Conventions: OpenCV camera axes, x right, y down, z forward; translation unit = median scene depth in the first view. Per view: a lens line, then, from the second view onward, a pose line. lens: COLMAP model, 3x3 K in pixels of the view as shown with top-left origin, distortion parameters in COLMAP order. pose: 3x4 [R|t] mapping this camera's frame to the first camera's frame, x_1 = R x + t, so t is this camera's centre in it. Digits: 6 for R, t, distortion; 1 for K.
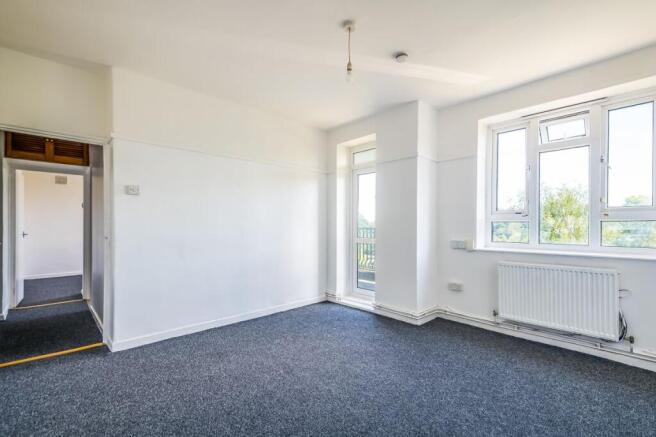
lens RADIAL K [[287.3, 0, 328.4], [0, 287.3, 228.1], [0, 0, 1]] dist [0.003708, 0.000201]
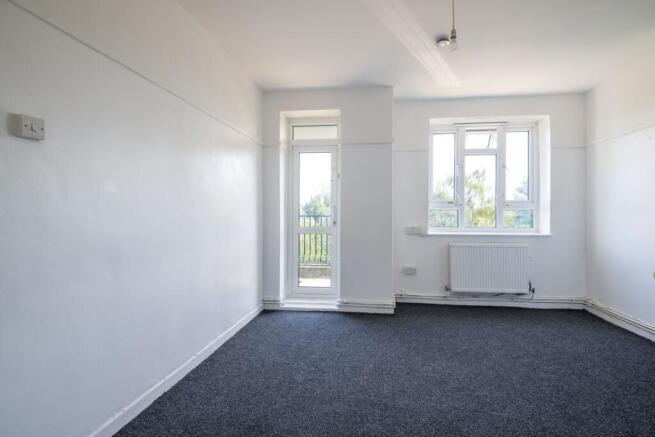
lens RADIAL K [[307.5, 0, 328.4], [0, 307.5, 214.7], [0, 0, 1]] dist [0.001566, 0.000166]
pose [[0.762874, -0.006143, 0.646517, -0.534829], [0.006044, 0.999979, 0.002371, -0.006849], [-0.646518, 0.002099, 0.762896, 0.333969]]
